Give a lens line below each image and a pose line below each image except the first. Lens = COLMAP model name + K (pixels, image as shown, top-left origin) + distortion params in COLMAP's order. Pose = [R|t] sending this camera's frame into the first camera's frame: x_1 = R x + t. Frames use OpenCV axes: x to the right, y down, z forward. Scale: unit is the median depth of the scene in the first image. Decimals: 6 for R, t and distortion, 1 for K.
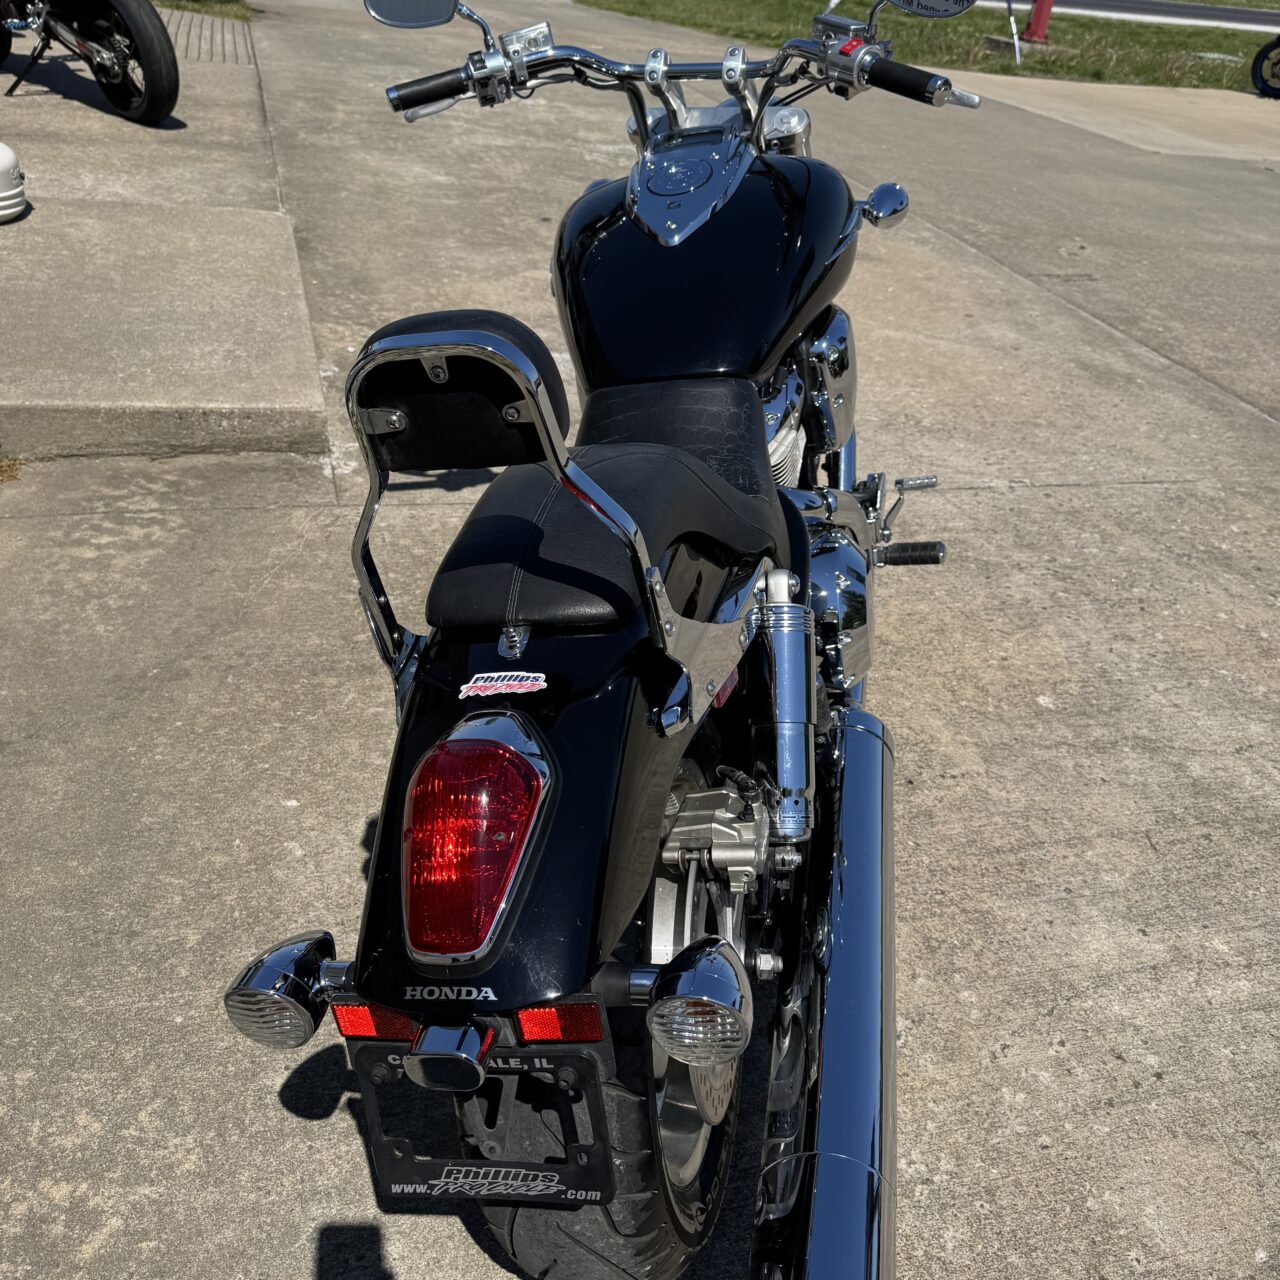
lens RADIAL K [[1189.9, 0, 636.4], [0, 1189.9, 639.3], [0, 0, 1]] dist [0.061353, -0.168452]
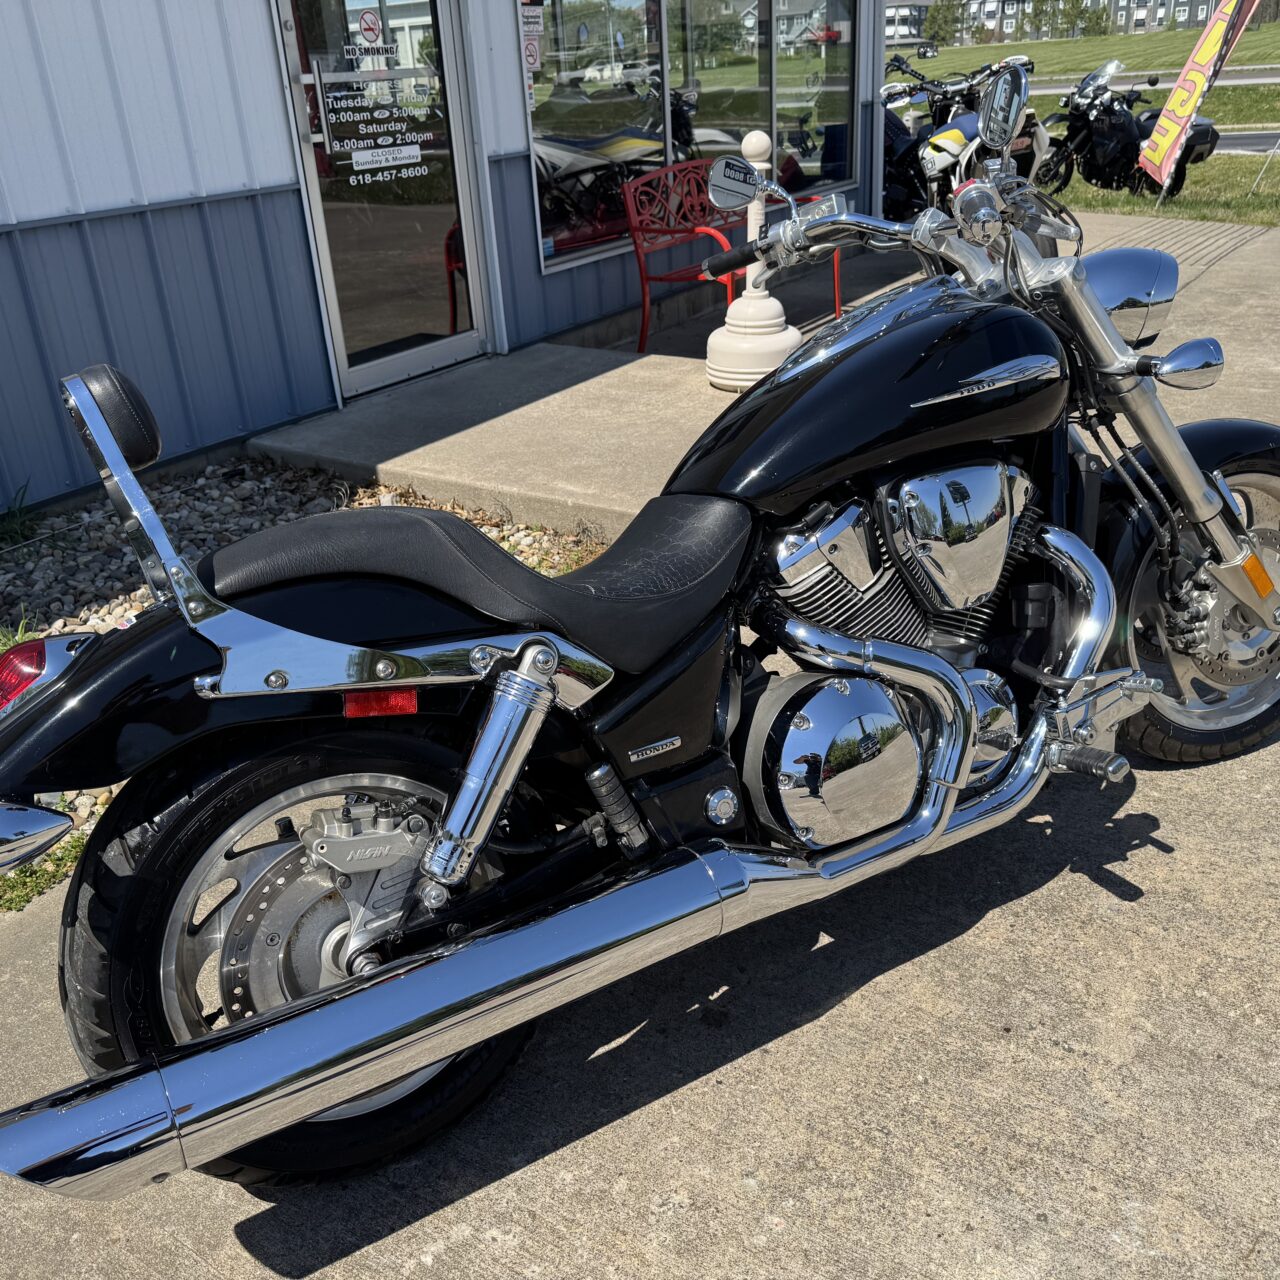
lens RADIAL K [[1207.2, 0, 642.4], [0, 1207.2, 623.0], [0, 0, 1]] dist [0.063334, -0.098620]
pose [[0.651987, 0.163237, -0.740450, 0.724129], [-0.289575, 0.956135, -0.044192, -0.043537], [0.700757, 0.243228, 0.670657, 0.219295]]
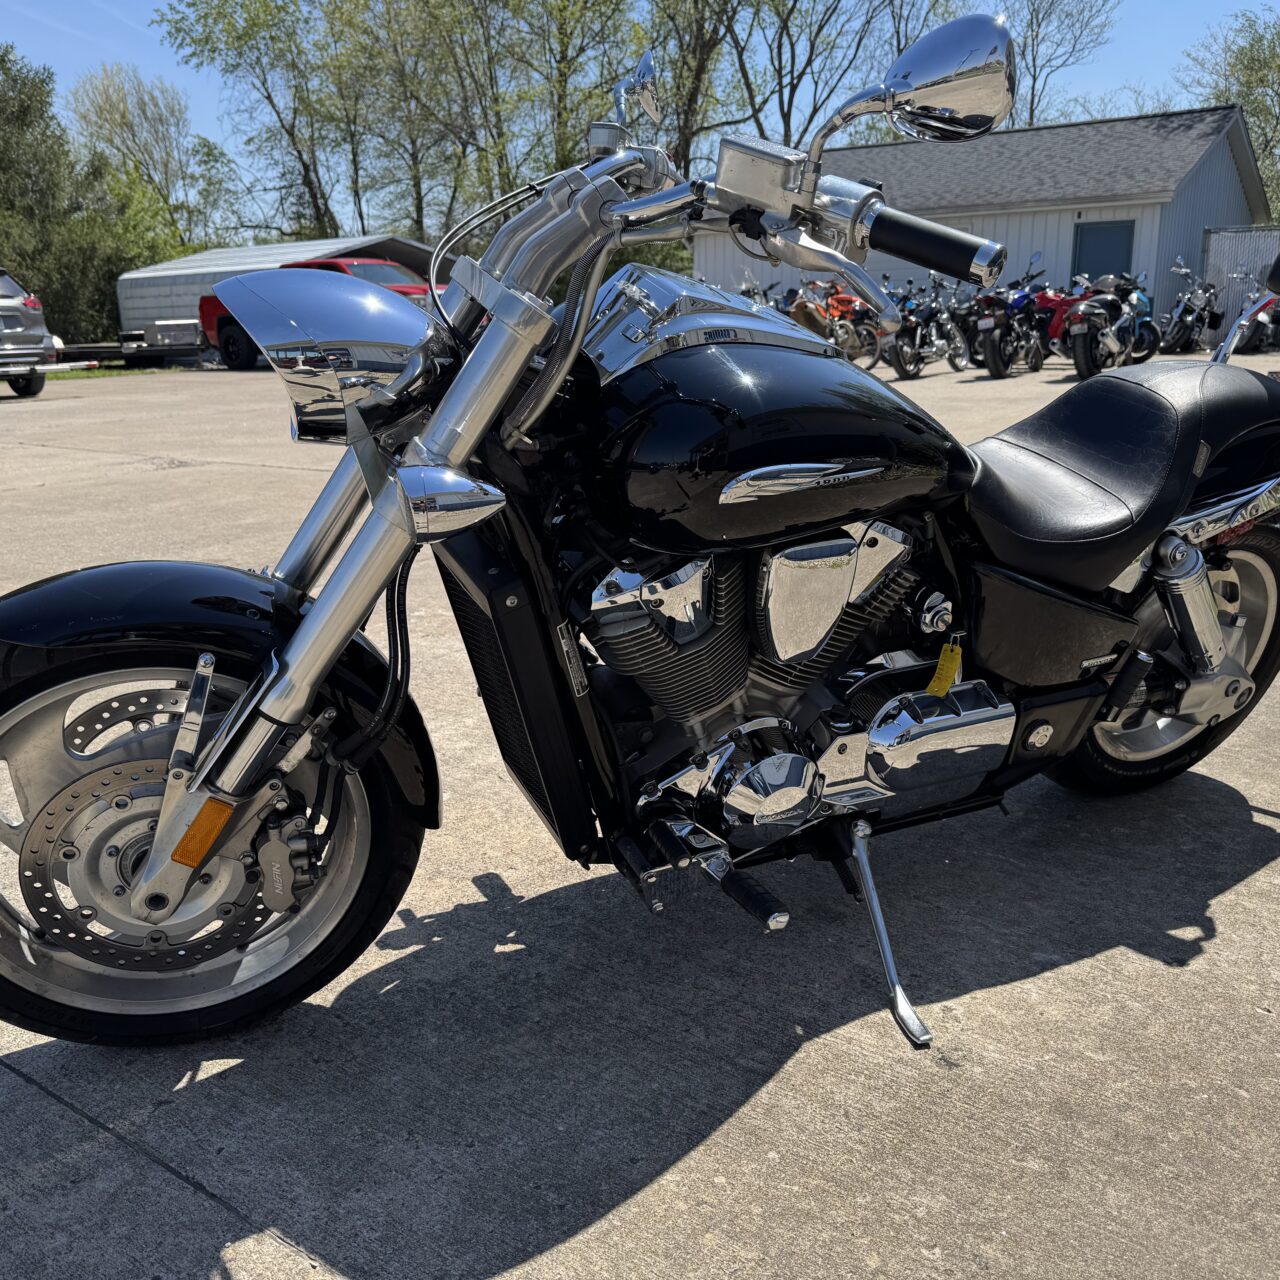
lens RADIAL K [[1207.2, 0, 642.4], [0, 1207.2, 623.0], [0, 0, 1]] dist [0.063334, -0.098620]
pose [[-0.611336, -0.285762, 0.737976, -0.583198], [0.390282, 0.702368, 0.595282, -0.748218], [-0.688439, 0.651936, -0.317855, 1.410555]]
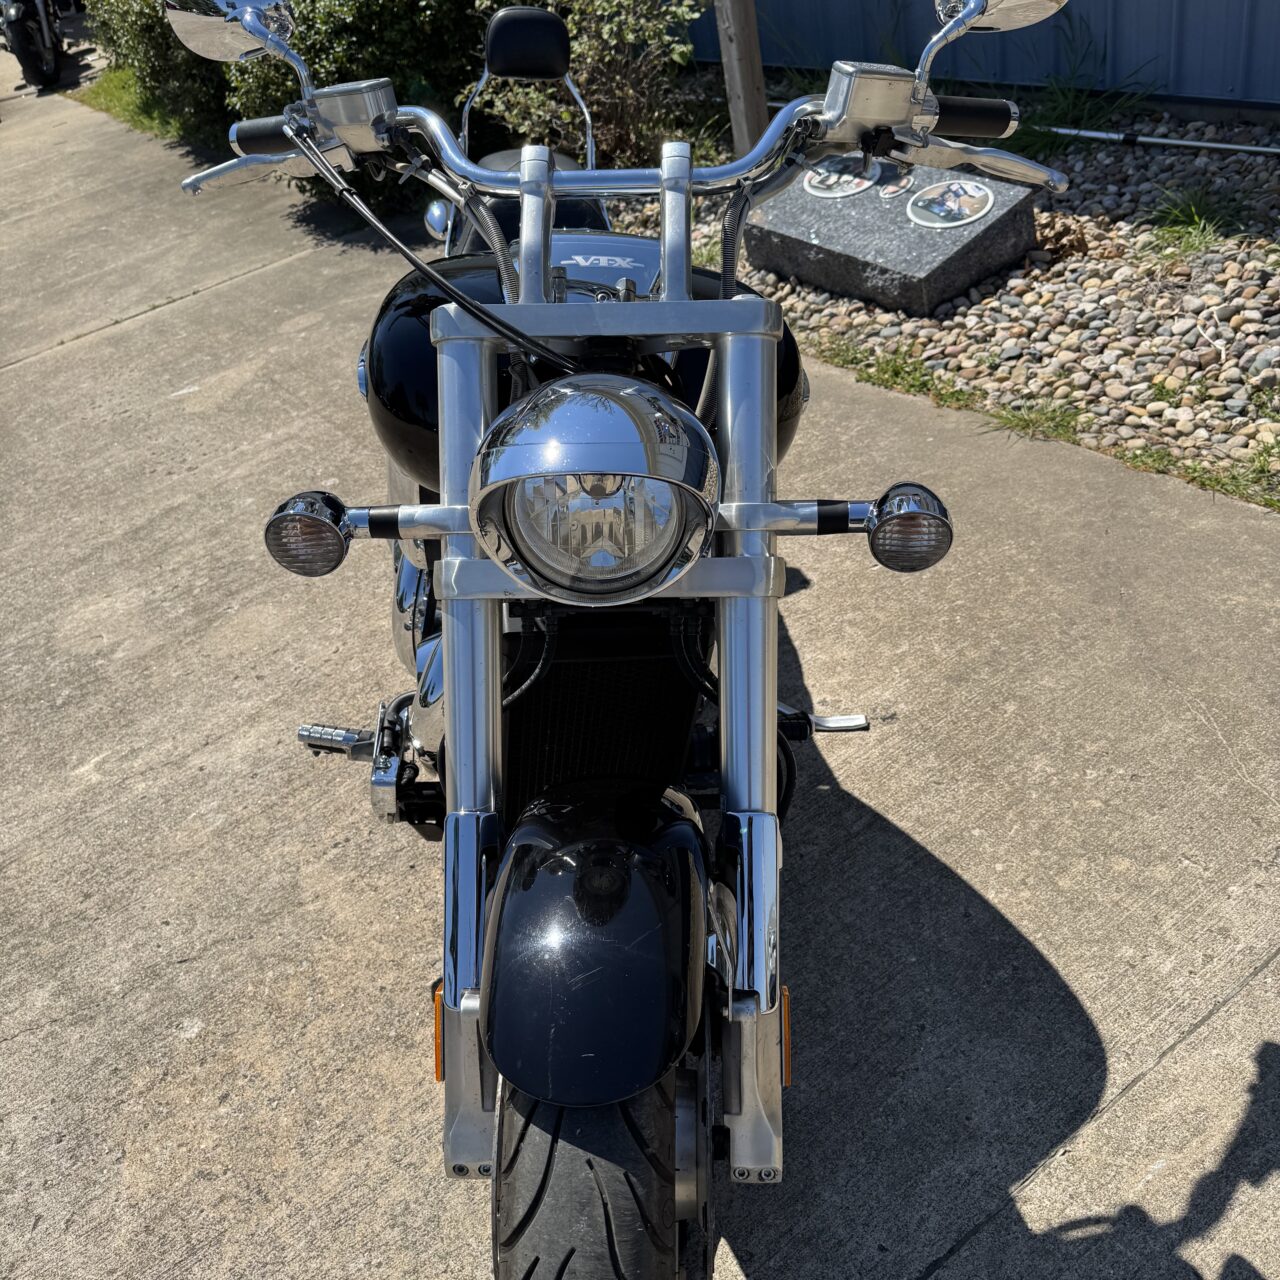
lens RADIAL K [[1189.9, 0, 636.4], [0, 1189.9, 639.3], [0, 0, 1]] dist [0.061353, -0.168452]
pose [[-0.946706, 0.245443, -0.208581, 0.226643], [-0.087717, 0.426634, 0.900161, -0.934449], [0.309926, 0.870483, -0.382367, 1.475364]]
